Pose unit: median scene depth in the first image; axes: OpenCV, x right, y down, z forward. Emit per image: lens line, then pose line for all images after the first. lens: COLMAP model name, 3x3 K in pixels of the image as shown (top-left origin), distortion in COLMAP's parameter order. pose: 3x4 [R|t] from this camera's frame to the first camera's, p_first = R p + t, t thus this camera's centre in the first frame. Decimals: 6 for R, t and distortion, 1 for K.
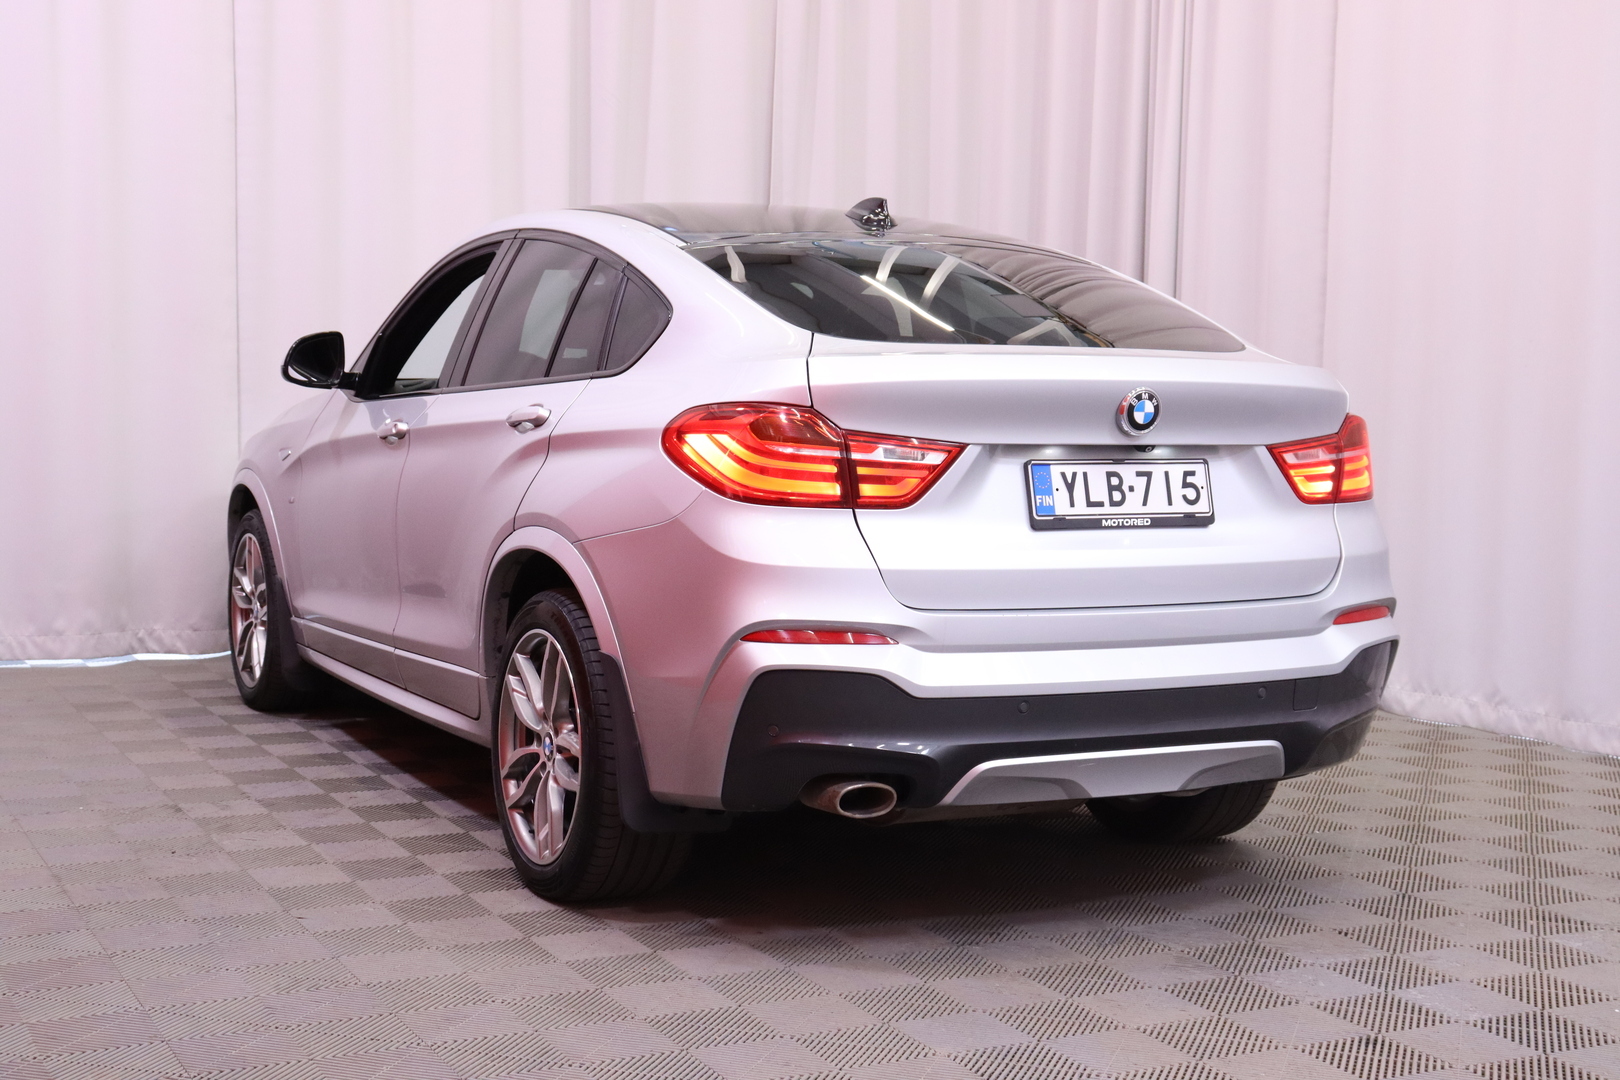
lens RADIAL K [[2287.3, 0, 810.0], [0, 2287.3, 540.0], [0, 0, 1]] dist [-0.023786, 0.014369]
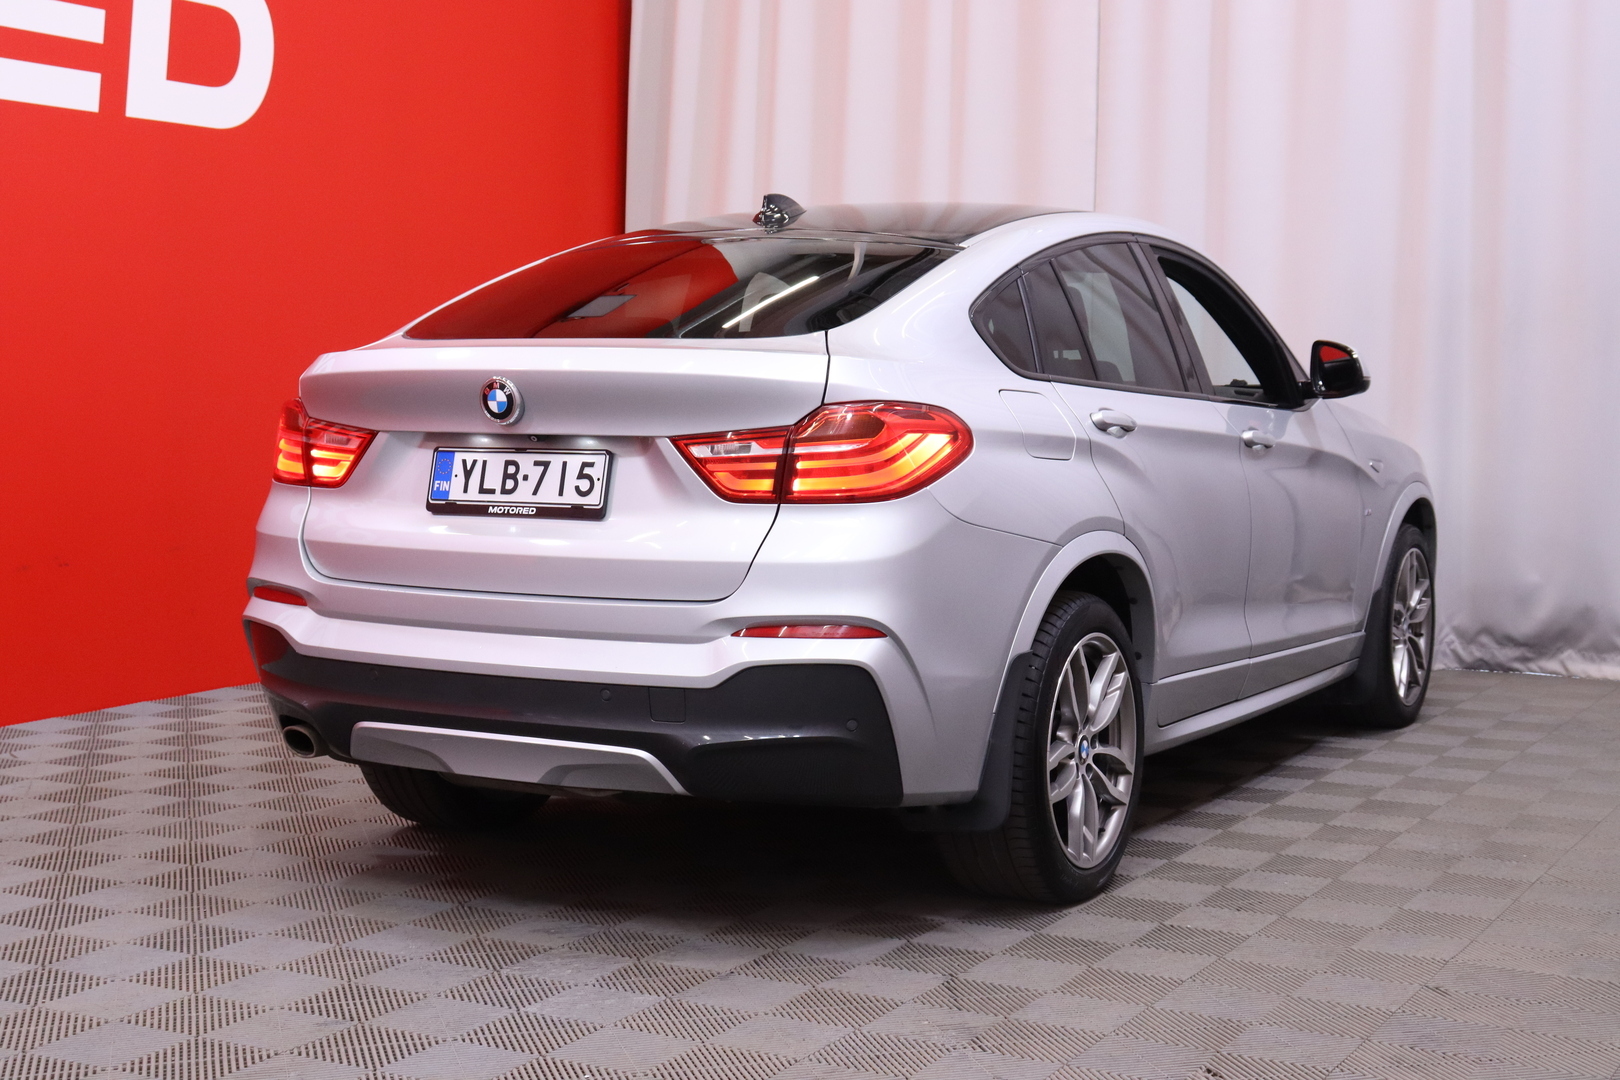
lens RADIAL K [[2287.3, 0, 810.0], [0, 2287.3, 540.0], [0, 0, 1]] dist [-0.023786, 0.014369]
pose [[0.550852, 0.045125, -0.833382, 1.062785], [-0.053318, 0.998400, 0.018818, -0.020894], [0.832898, 0.034069, 0.552377, 0.554142]]
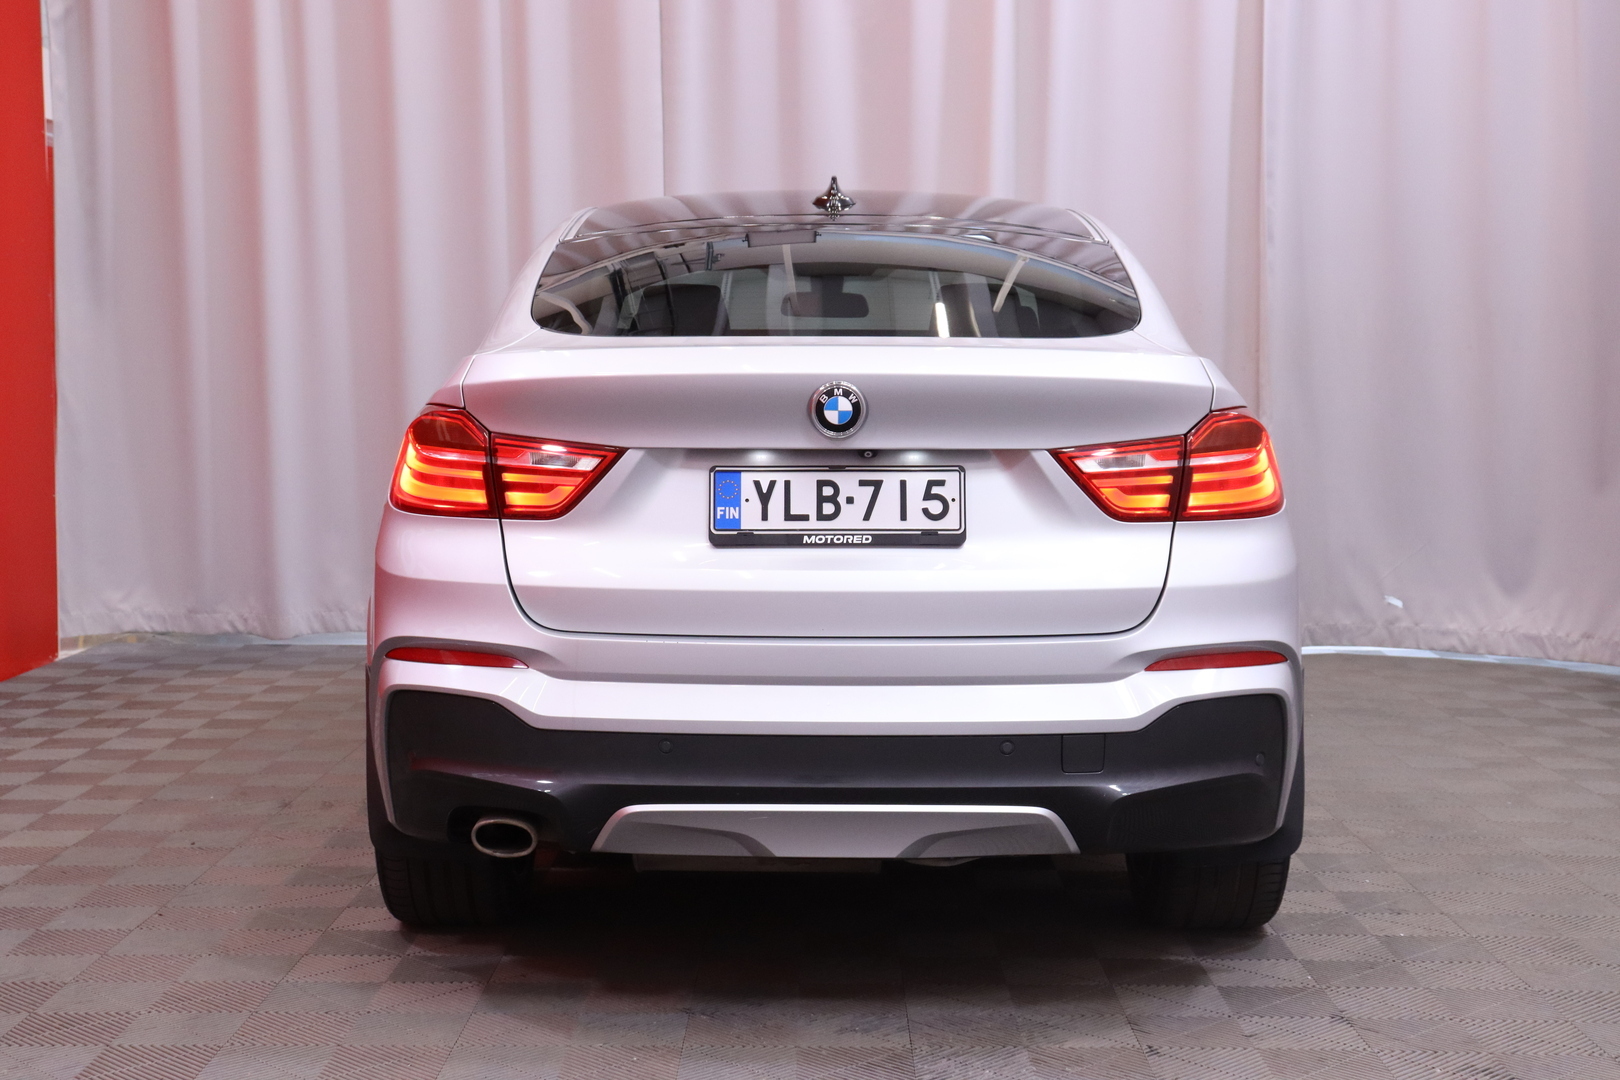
lens RADIAL K [[2287.3, 0, 810.0], [0, 2287.3, 540.0], [0, 0, 1]] dist [-0.023786, 0.014369]
pose [[0.883574, 0.017635, -0.467959, 0.534339], [-0.020103, 0.999798, -0.000280, -0.007109], [0.467860, 0.009655, 0.883750, 0.238079]]
